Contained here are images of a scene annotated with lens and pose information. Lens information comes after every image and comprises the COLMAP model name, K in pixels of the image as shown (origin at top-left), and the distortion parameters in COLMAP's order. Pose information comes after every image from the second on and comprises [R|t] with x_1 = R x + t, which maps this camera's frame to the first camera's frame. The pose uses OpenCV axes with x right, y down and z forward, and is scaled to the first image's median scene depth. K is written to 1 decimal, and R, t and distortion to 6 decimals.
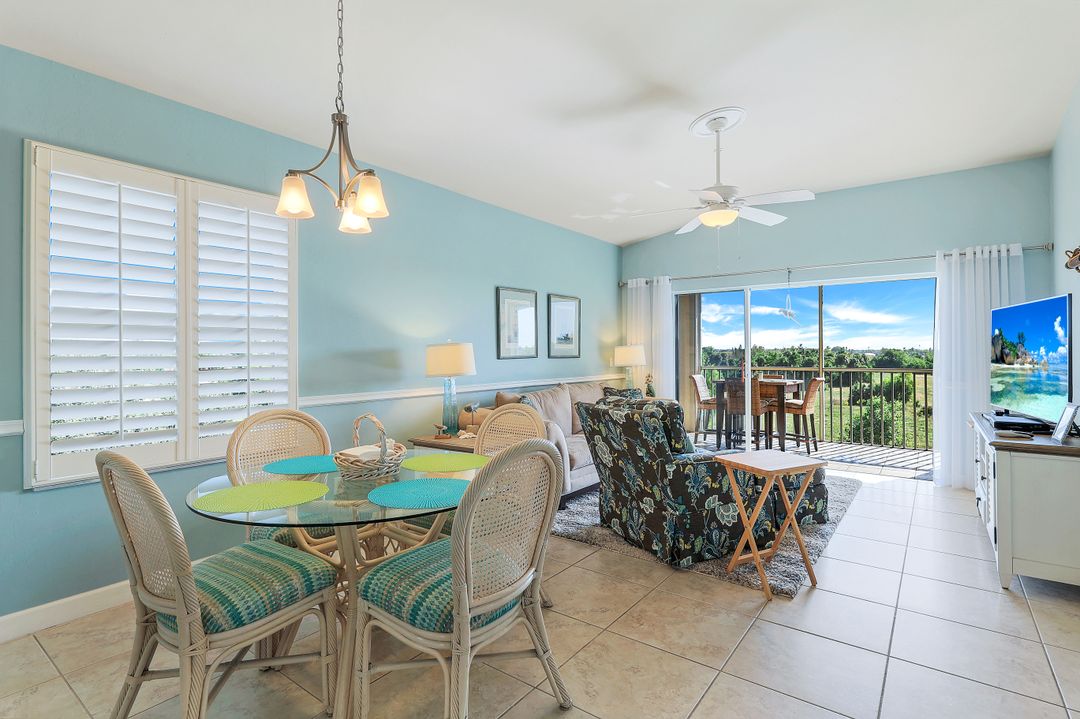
lens RADIAL K [[529.7, 0, 541.7], [0, 529.7, 354.4], [0, 0, 1]] dist [0.000105, -0.000443]
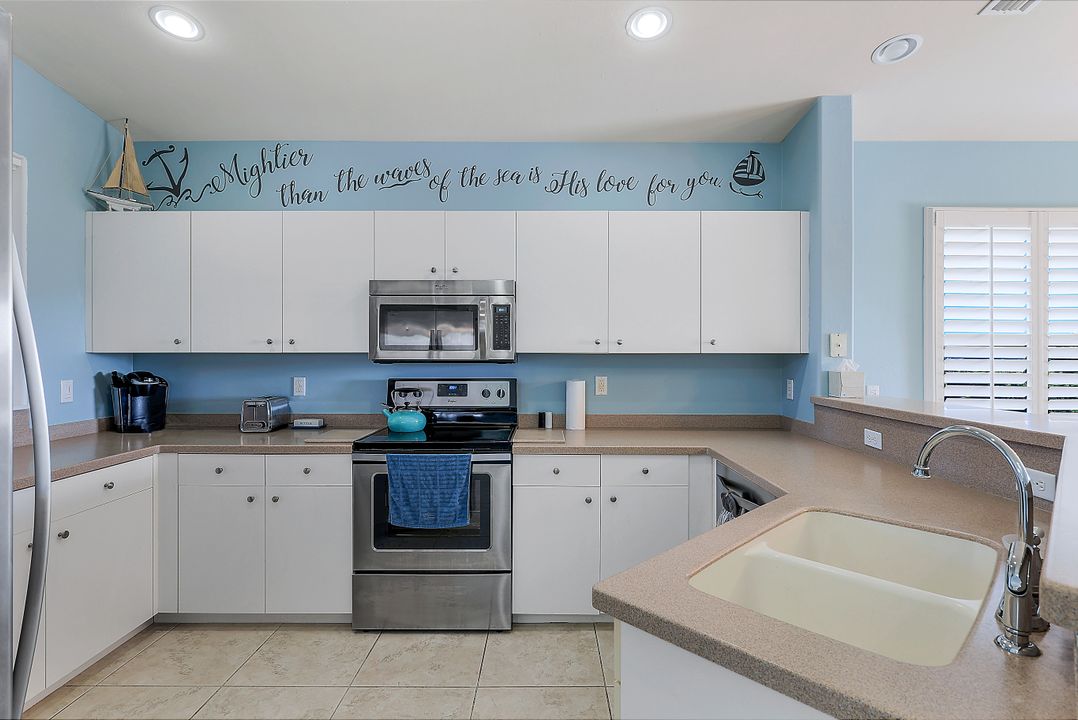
lens RADIAL K [[523.7, 0, 541.6], [0, 523.7, 357.7], [0, 0, 1]] dist [-0.000422, -0.000258]
pose [[0.595765, 0.011046, -0.803083, -0.315041], [-0.008983, 0.999935, 0.007090, -0.020212], [0.803109, 0.002990, 0.595825, -0.347721]]
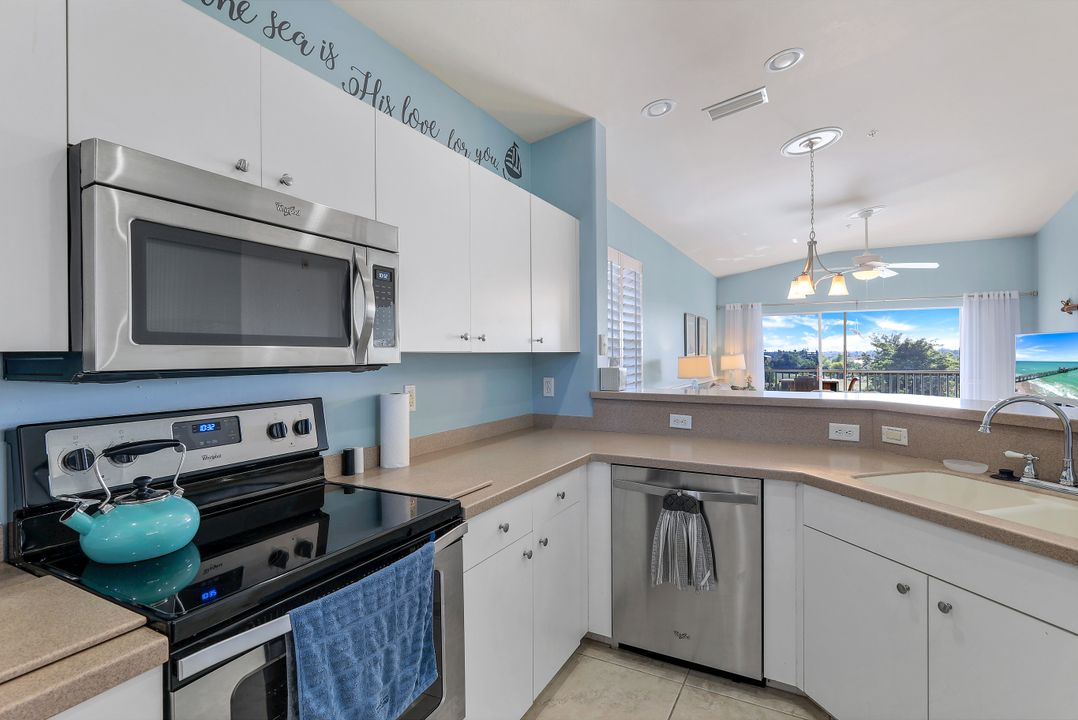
lens RADIAL K [[523.7, 0, 541.6], [0, 523.7, 357.7], [0, 0, 1]] dist [-0.000422, -0.000258]
pose [[0.988334, -0.001142, 0.152298, -0.872596], [0.000895, 0.999998, 0.001688, -0.017691], [-0.152299, -0.001531, 0.988333, -0.383352]]
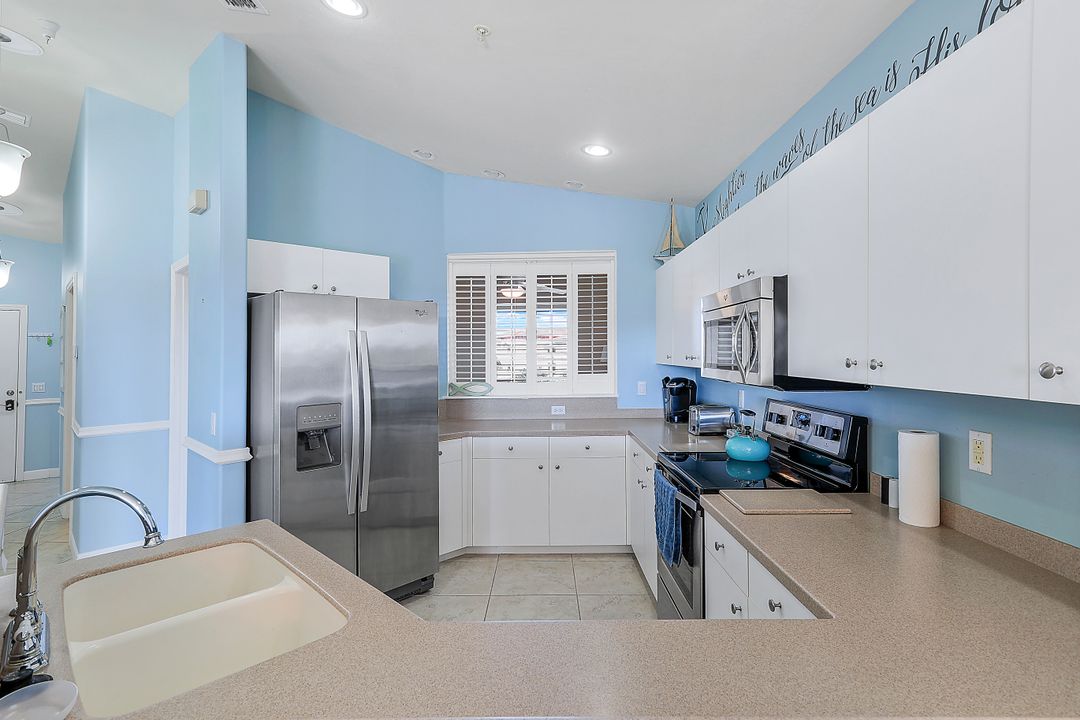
lens RADIAL K [[526.5, 0, 538.3], [0, 526.5, 349.2], [0, 0, 1]] dist [0.003265, 0.000474]
pose [[-0.807223, 0.010802, -0.590147, -0.425413], [0.012419, 0.999922, 0.001316, -0.052363], [0.590116, -0.006267, -0.807294, 0.347682]]
